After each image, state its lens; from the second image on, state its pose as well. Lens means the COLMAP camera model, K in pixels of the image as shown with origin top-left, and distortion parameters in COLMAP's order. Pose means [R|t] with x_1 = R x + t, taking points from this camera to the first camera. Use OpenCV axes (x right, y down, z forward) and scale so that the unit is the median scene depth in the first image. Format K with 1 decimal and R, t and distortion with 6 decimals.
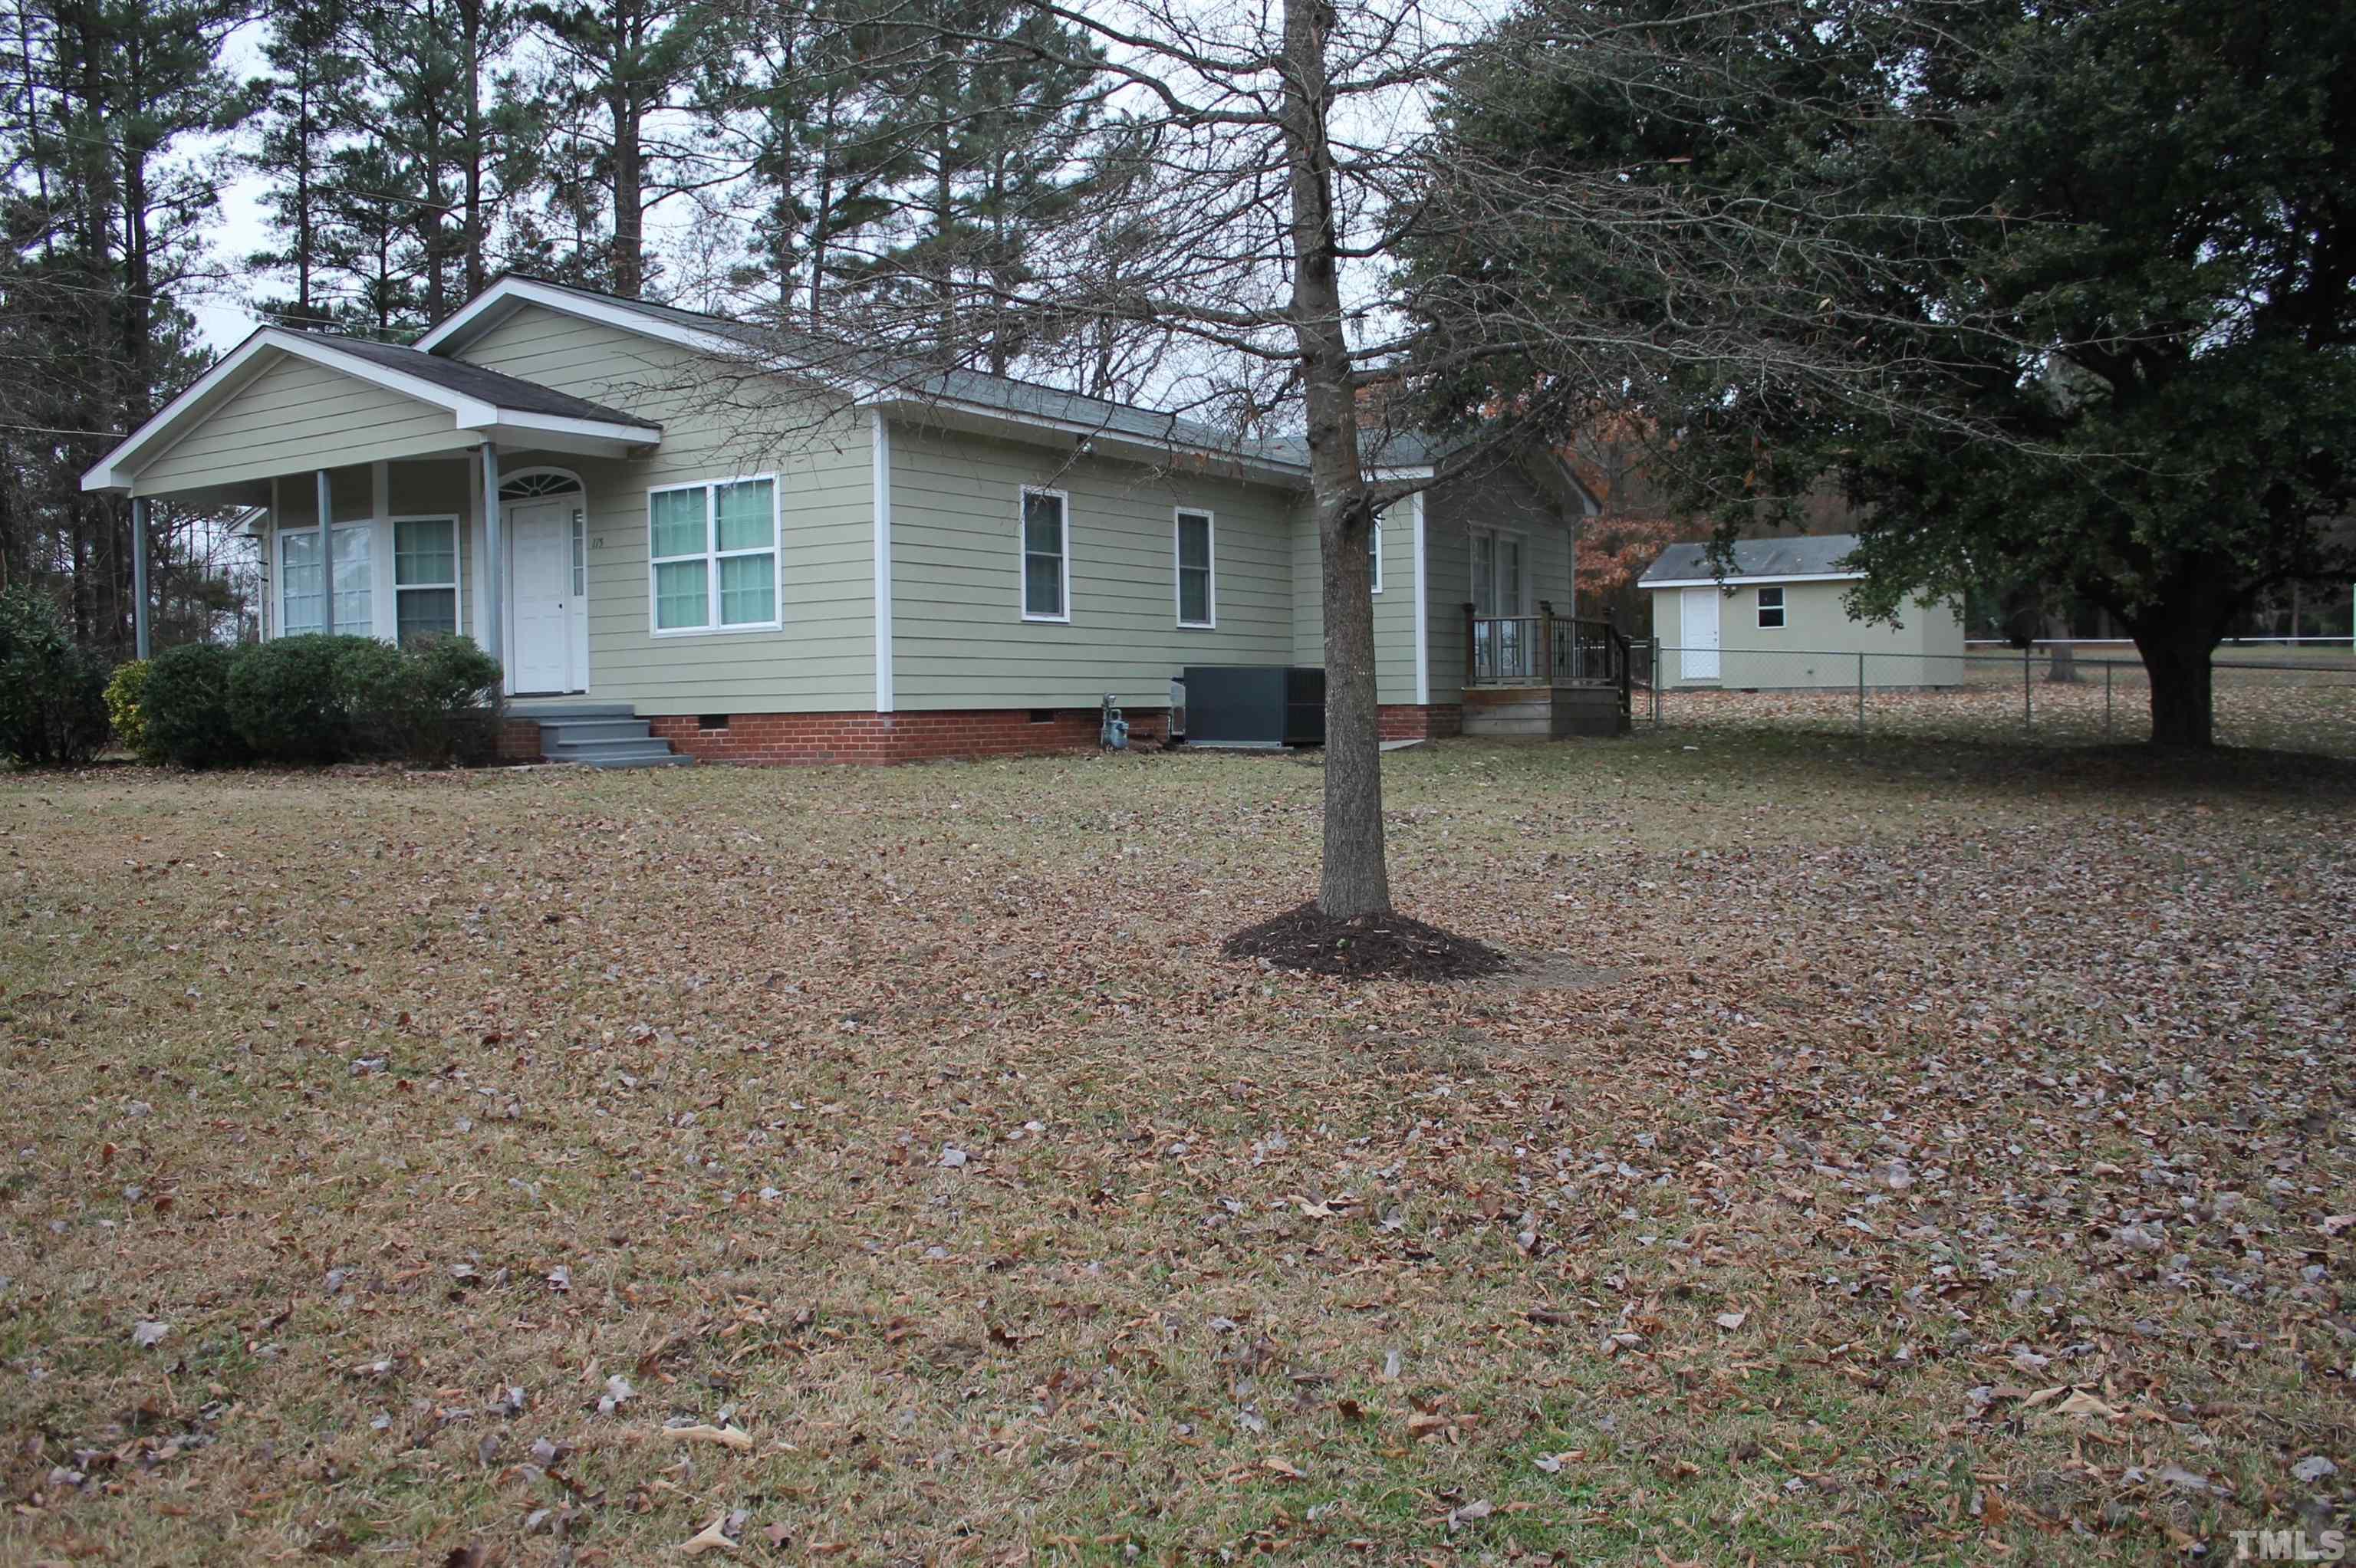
lens RADIAL K [[2039.0, 0, 1191.8], [0, 2039.0, 784.0], [0, 0, 1]] dist [-0.159560, 0.148759]
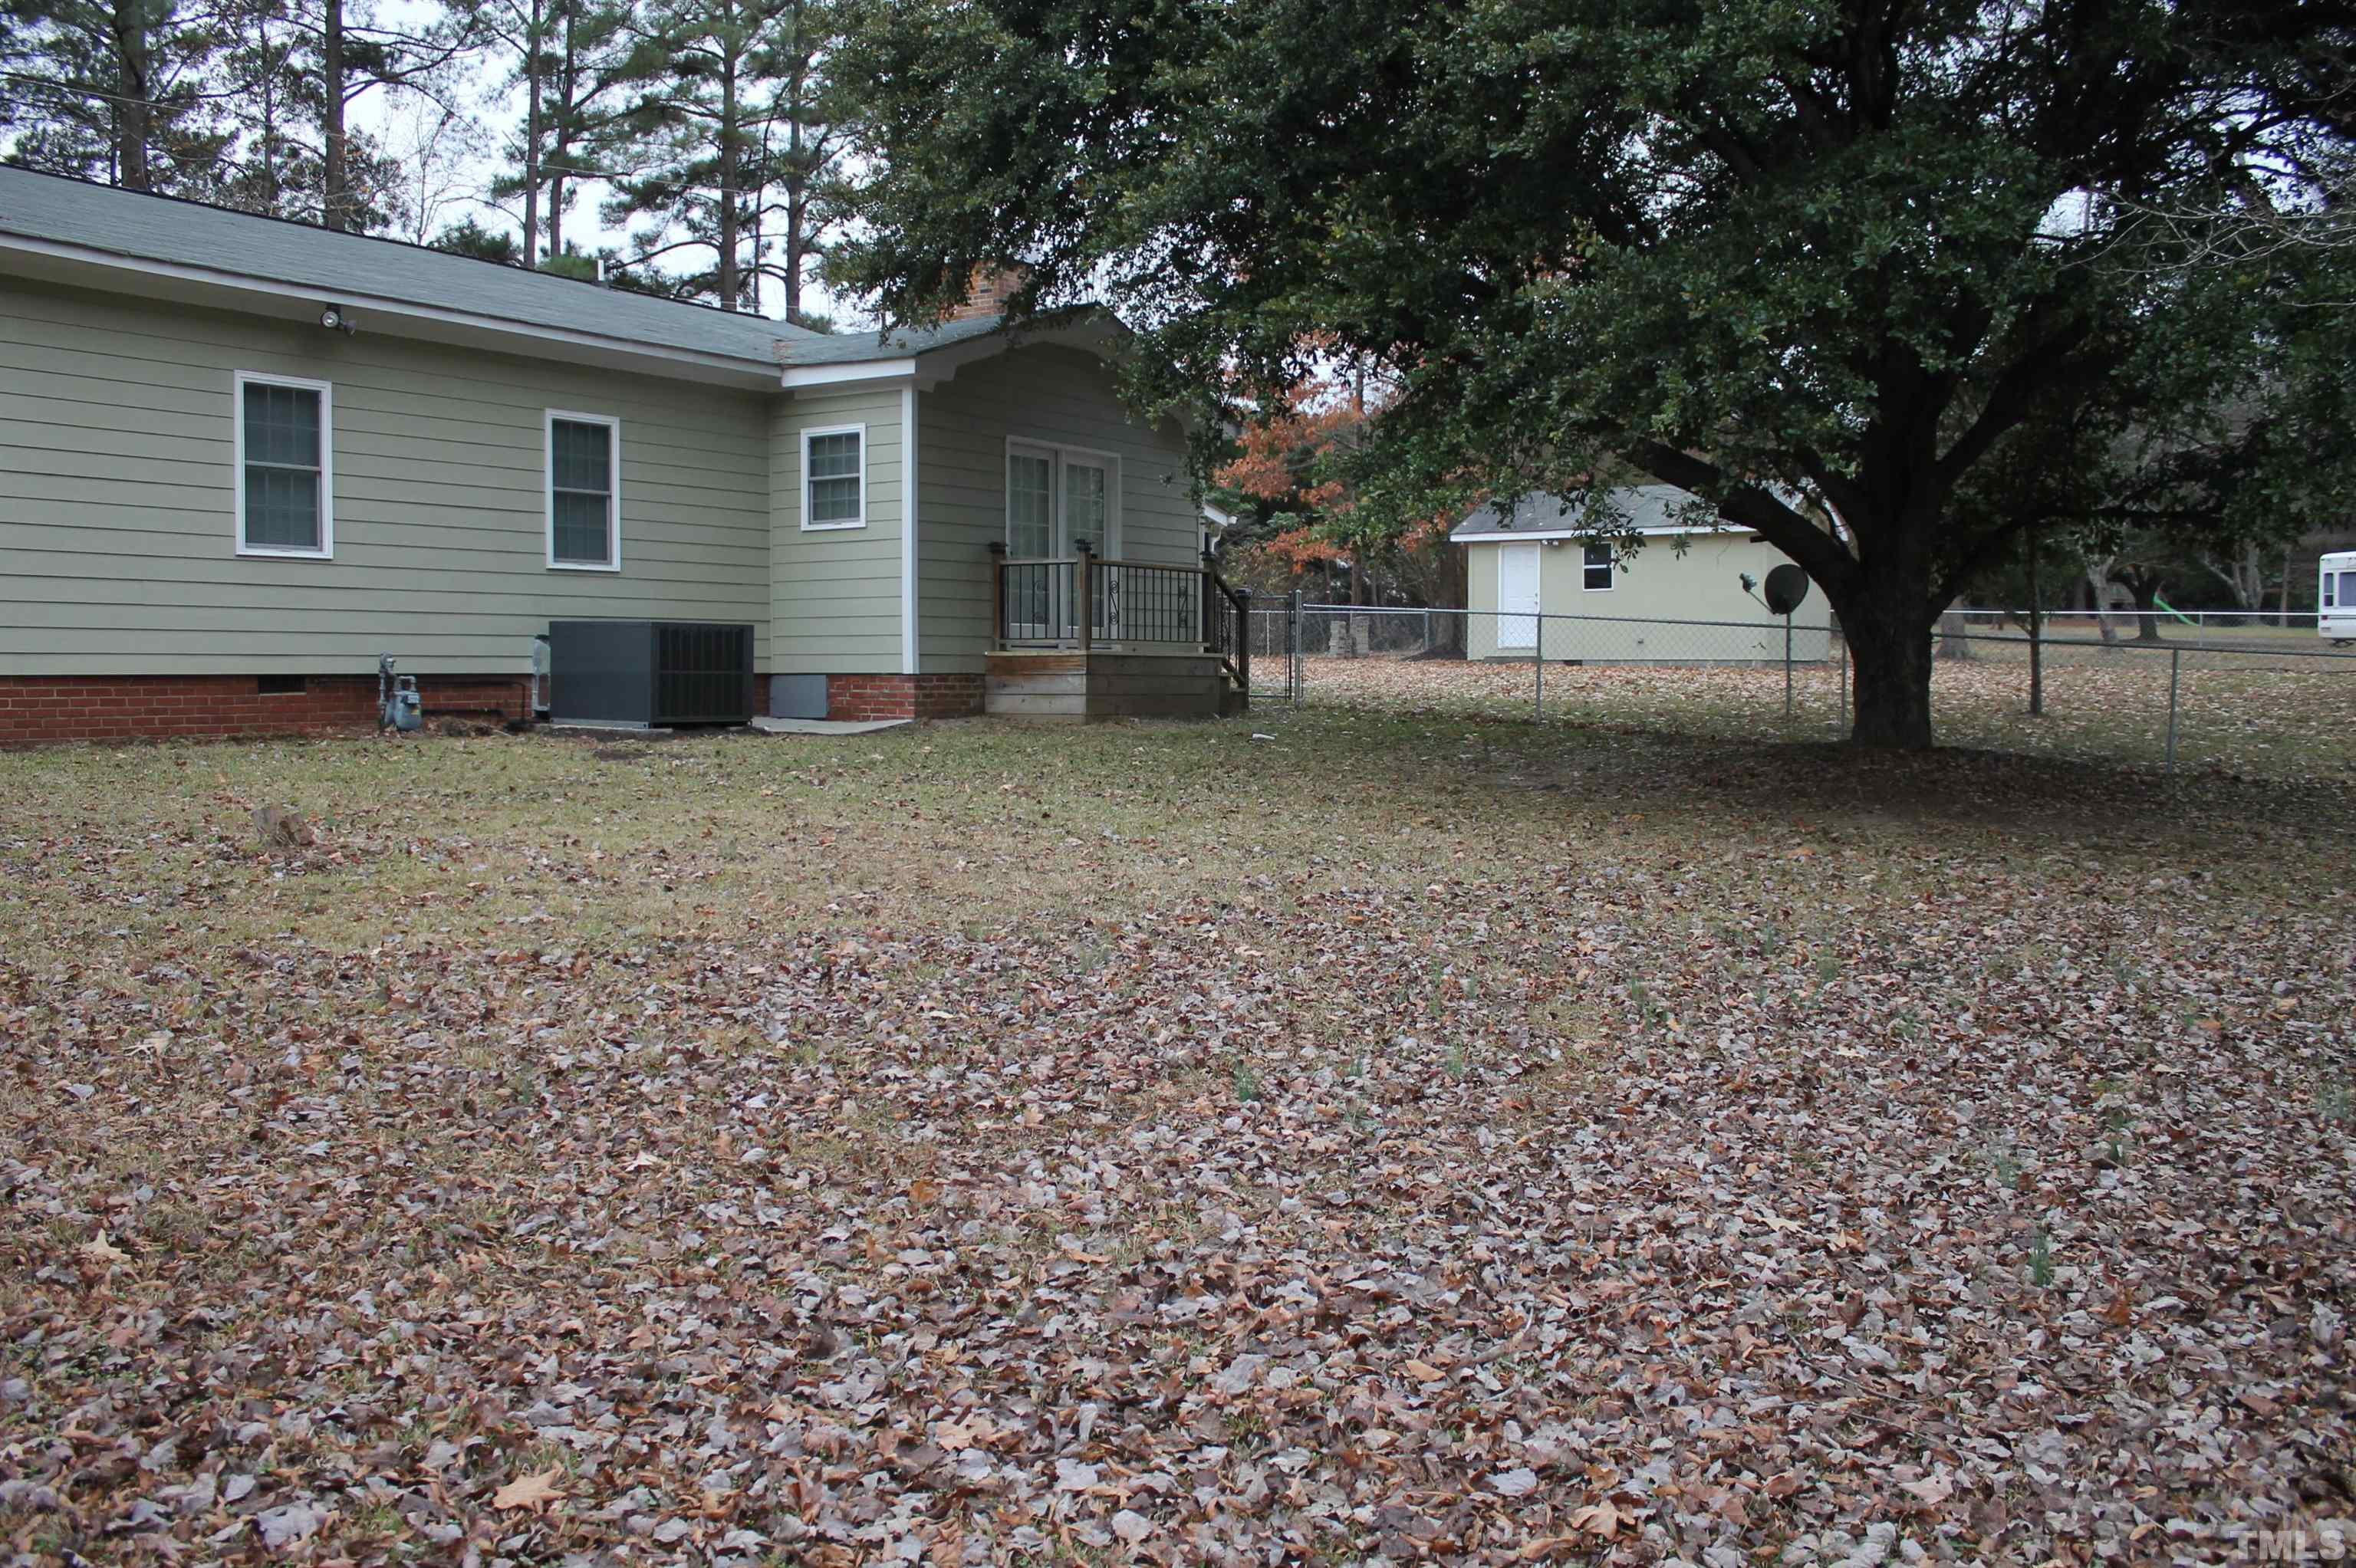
lens RADIAL K [[2039.0, 0, 1161.6], [0, 2039.0, 775.9], [0, 0, 1]] dist [-0.159560, 0.148759]
pose [[0.999611, 0.018020, -0.021283, 0.238247], [-0.017704, 0.999731, 0.014956, -0.014967], [0.021547, -0.014574, 0.999662, 0.255795]]
